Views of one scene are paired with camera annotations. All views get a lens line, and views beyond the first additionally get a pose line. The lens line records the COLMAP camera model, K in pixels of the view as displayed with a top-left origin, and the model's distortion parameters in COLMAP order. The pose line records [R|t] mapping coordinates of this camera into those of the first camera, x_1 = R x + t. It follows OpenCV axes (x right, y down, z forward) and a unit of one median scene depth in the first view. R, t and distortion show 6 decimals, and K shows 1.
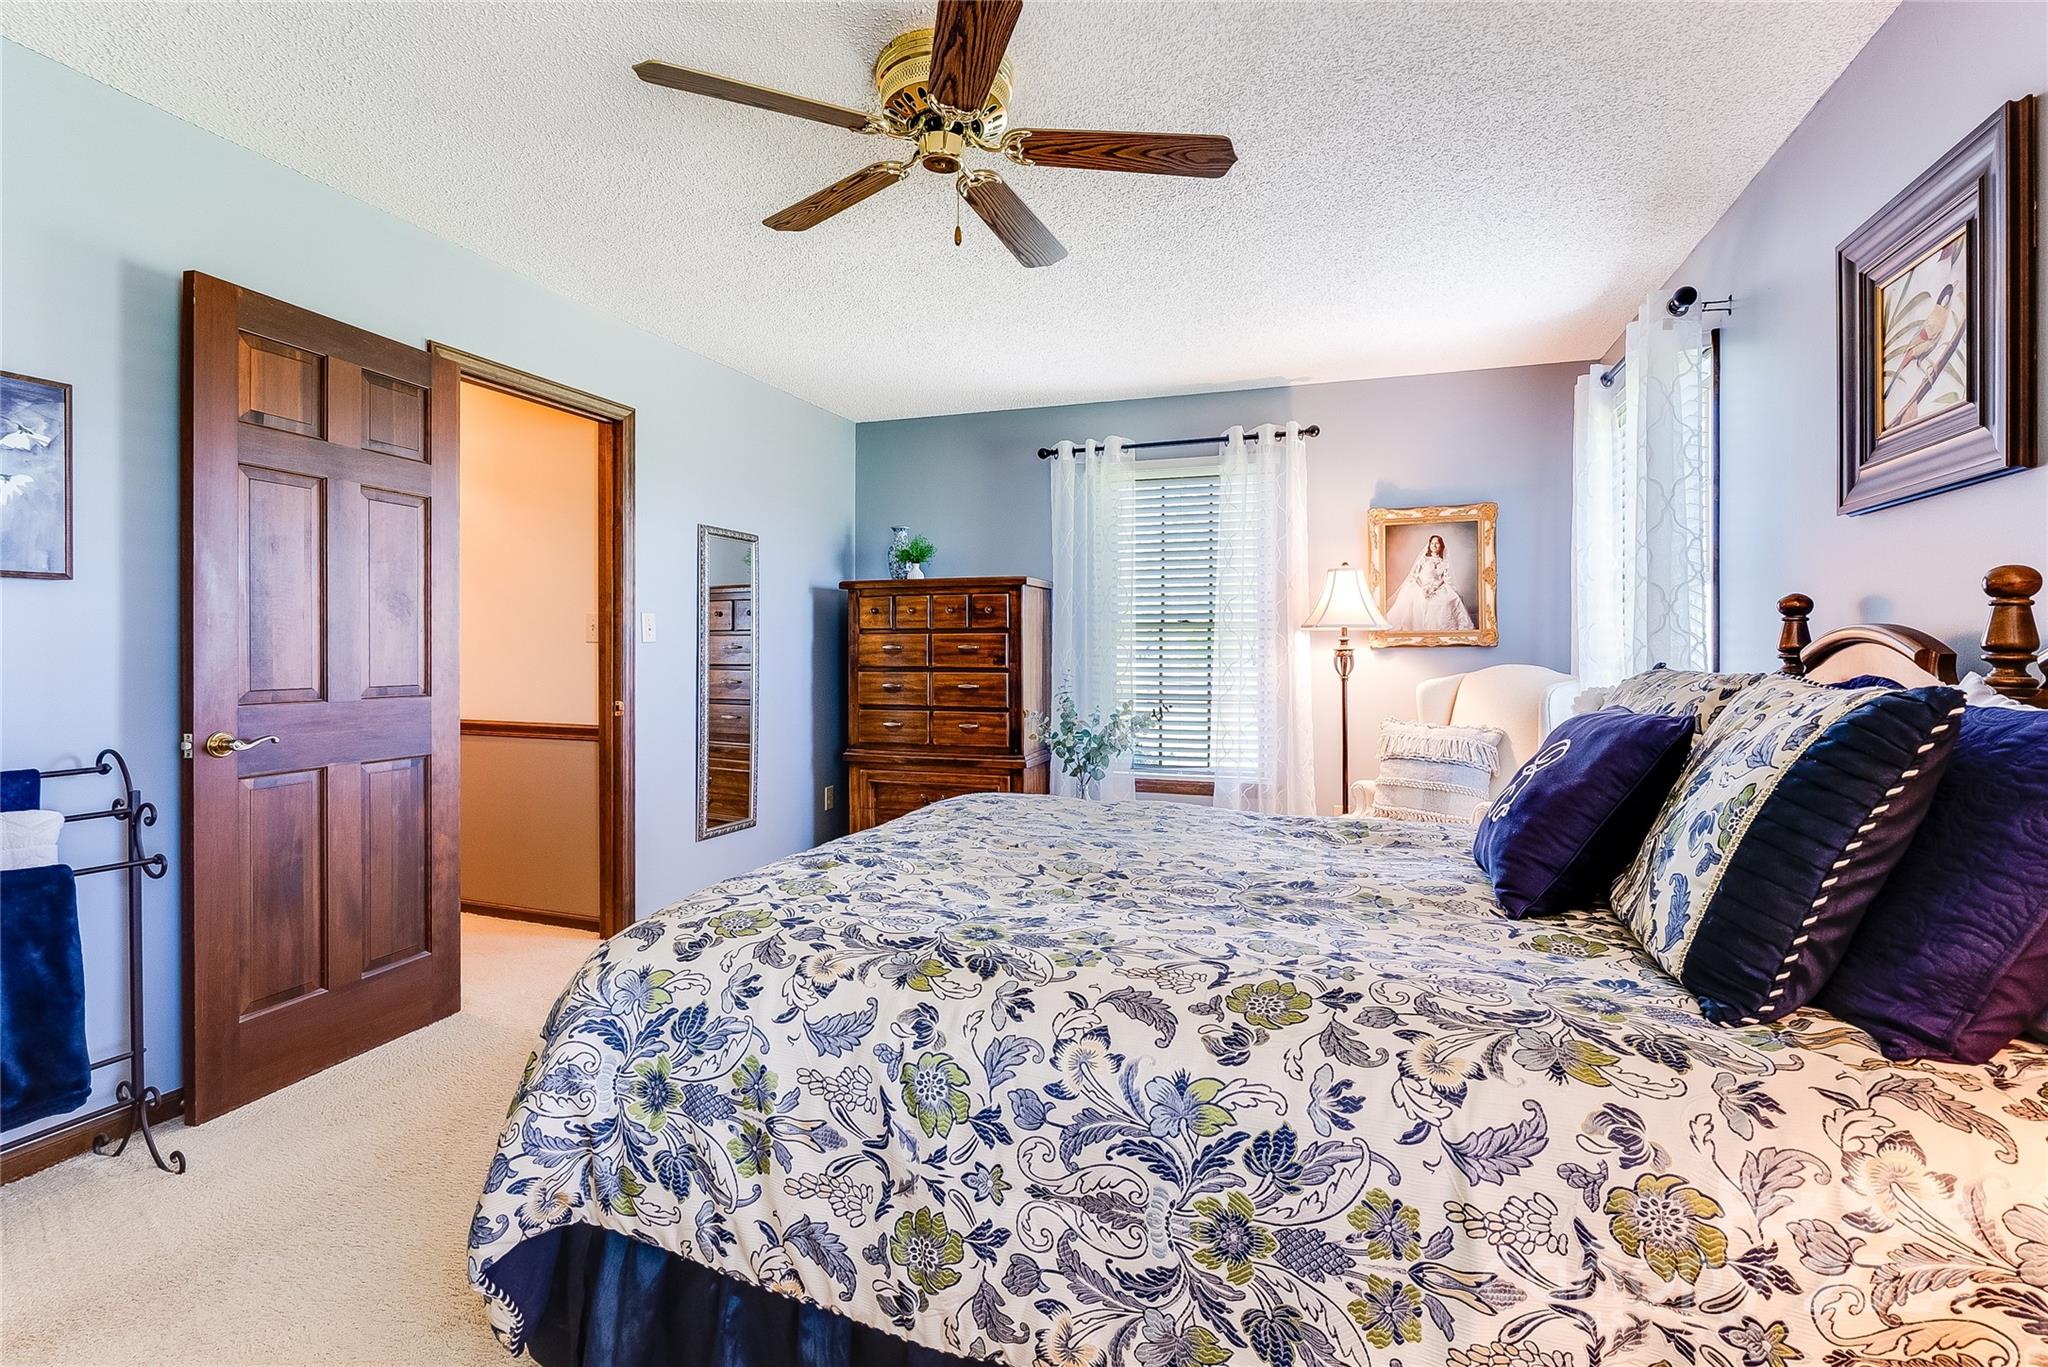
lens RADIAL K [[947.4, 0, 998.2], [0, 947.4, 652.7], [0, 0, 1]] dist [-0.005906, 0.001082]
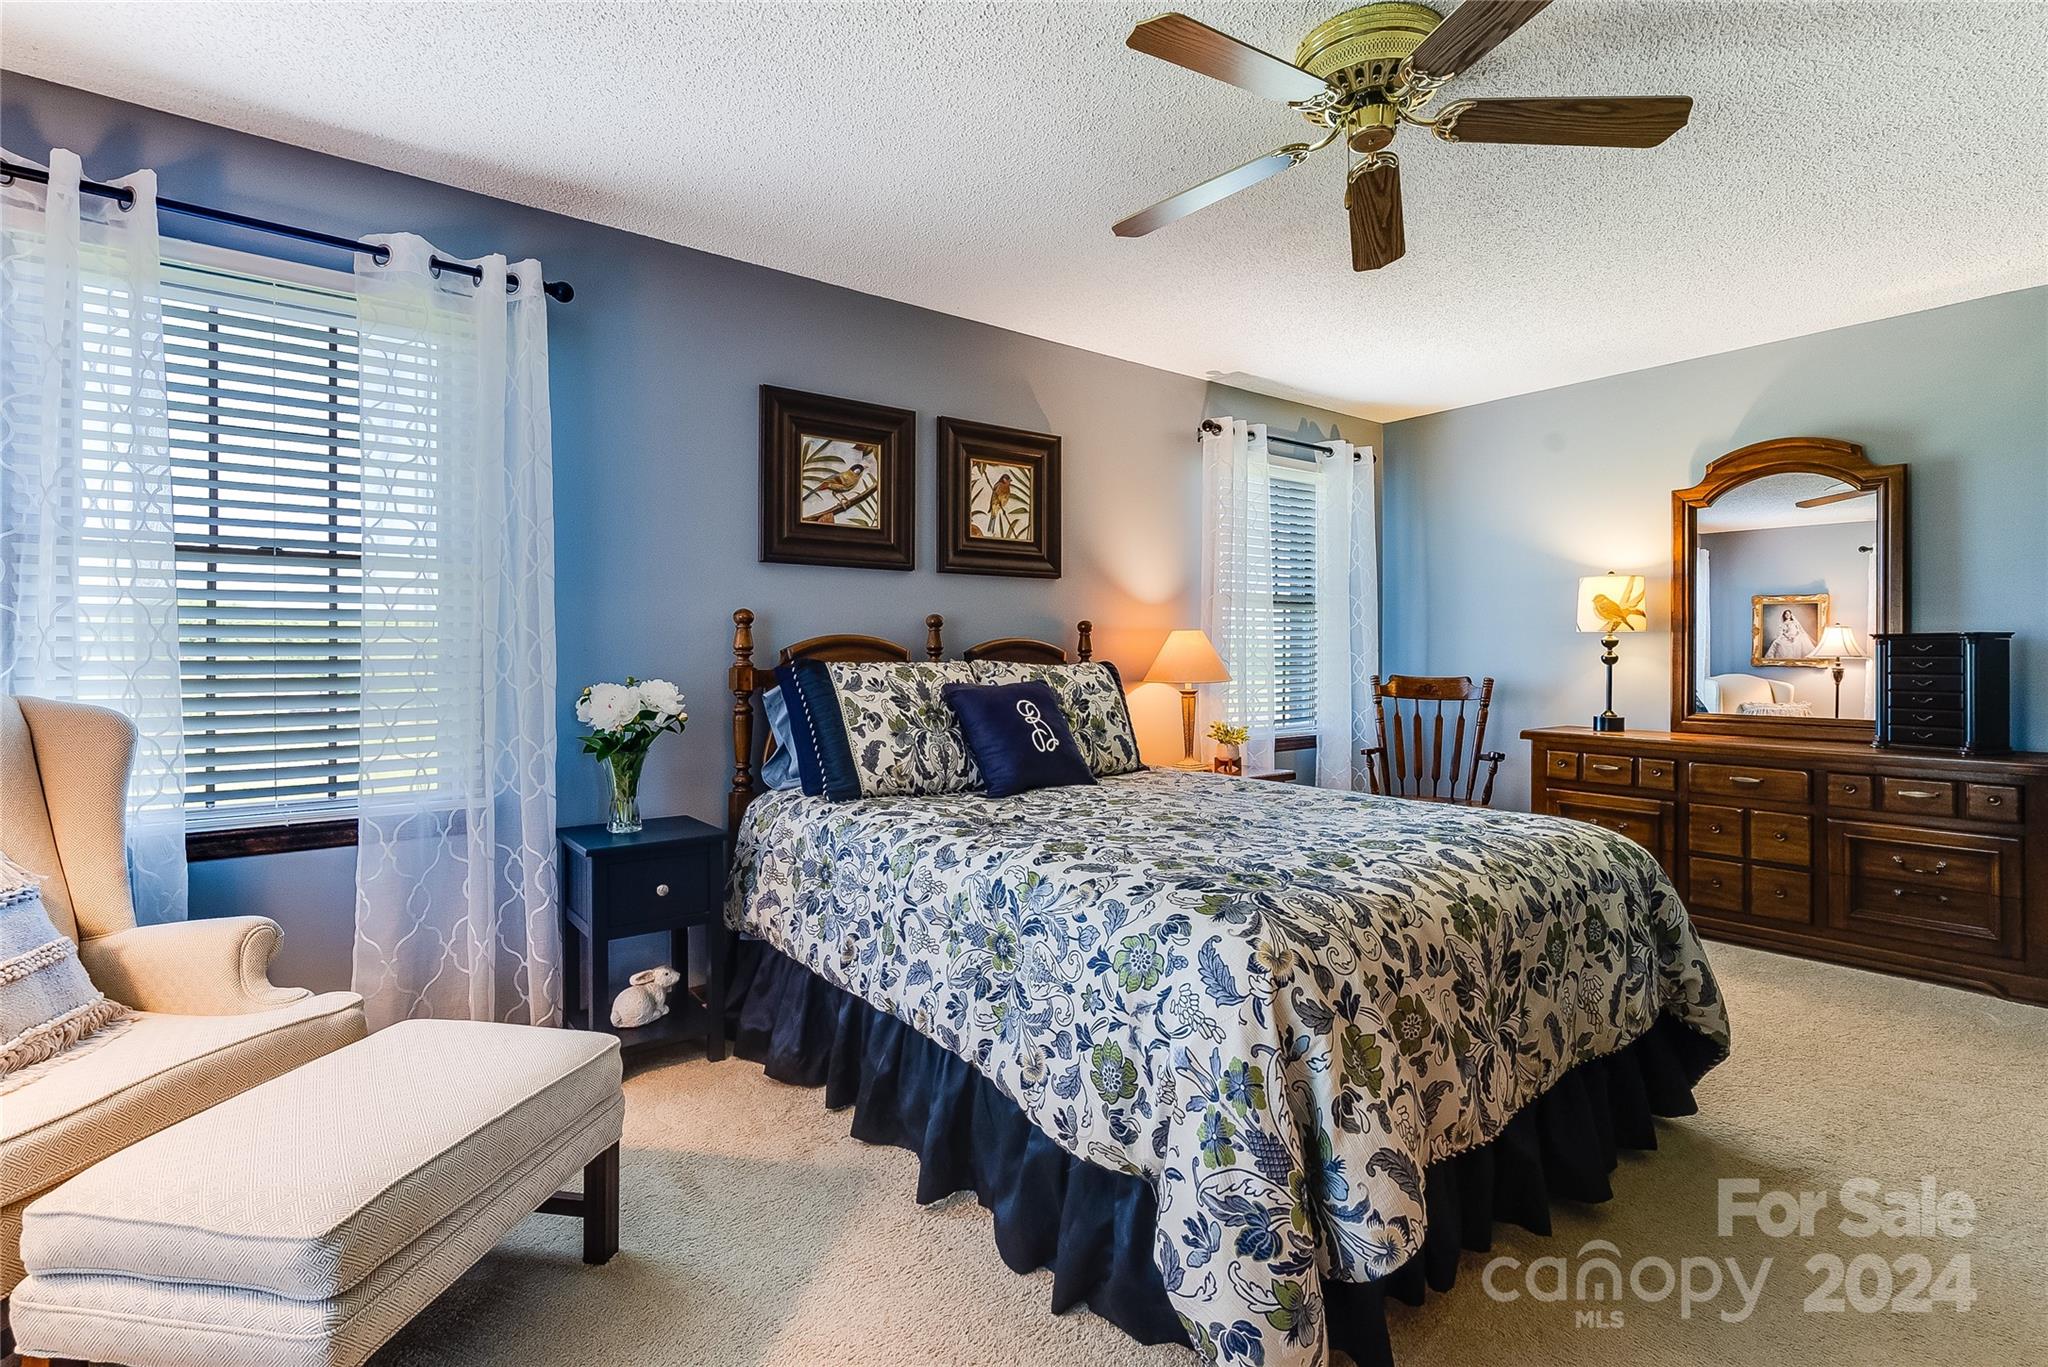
lens RADIAL K [[947.4, 0, 1037.1], [0, 947.4, 668.6], [0, 0, 1]] dist [-0.005906, 0.001082]
pose [[-0.847222, -0.018054, 0.530932, -0.145112], [-0.006278, 0.999693, 0.023975, -0.004581], [-0.531201, 0.016979, -0.847075, 0.979583]]
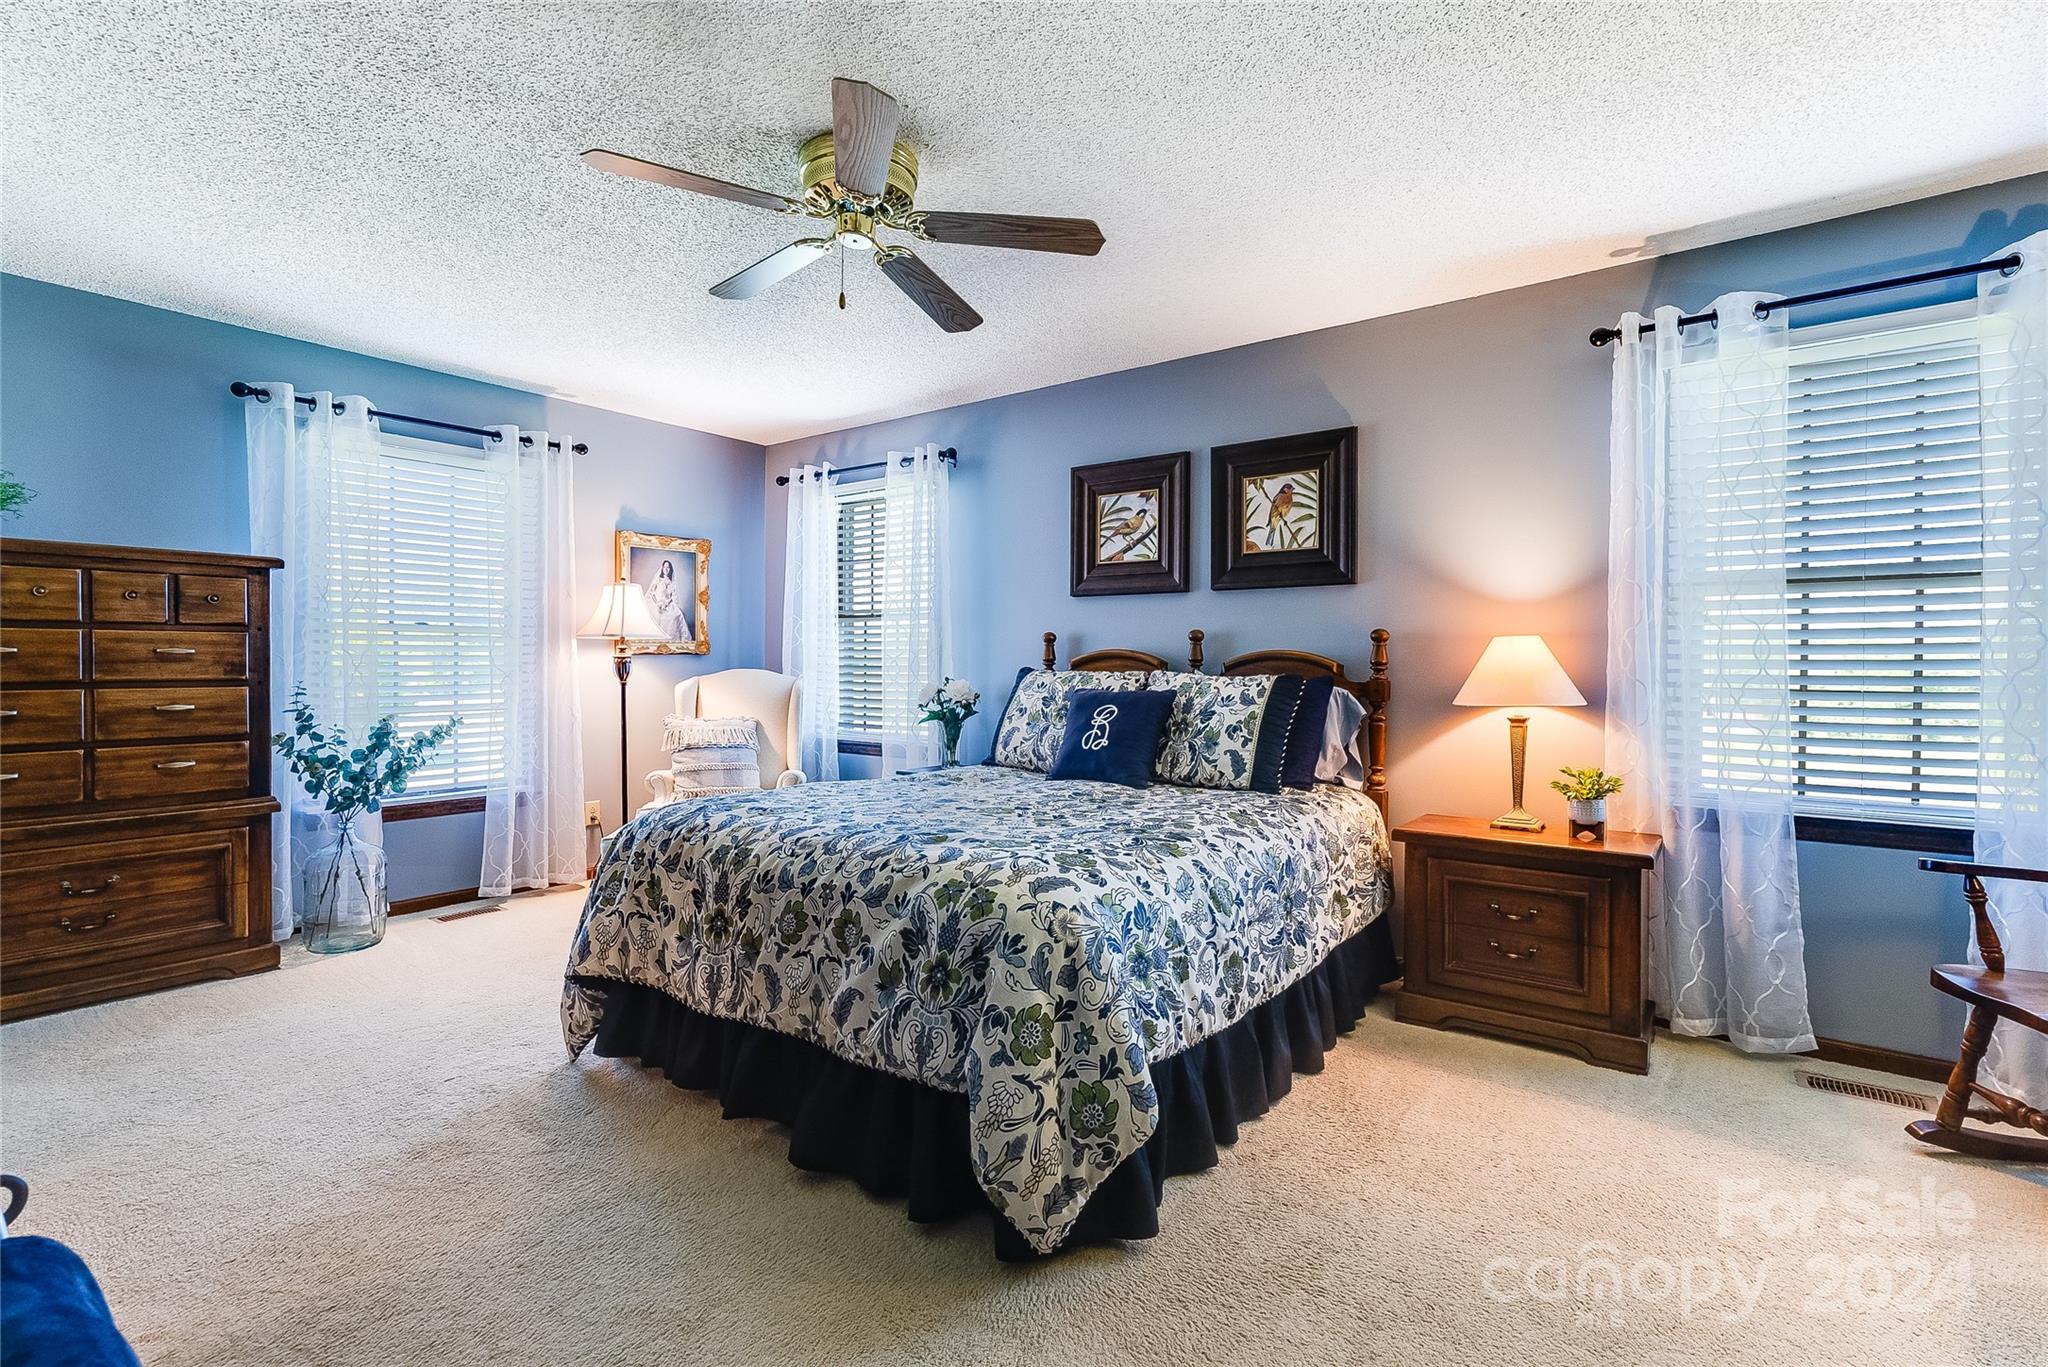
lens RADIAL K [[947.4, 0, 1018.9], [0, 947.4, 677.5], [0, 0, 1]] dist [-0.005906, 0.001082]
pose [[0.297983, -0.017739, 0.954406, -0.548743], [-0.003886, 0.999796, 0.019796, -0.002888], [-0.954563, -0.009608, 0.297854, 0.227893]]
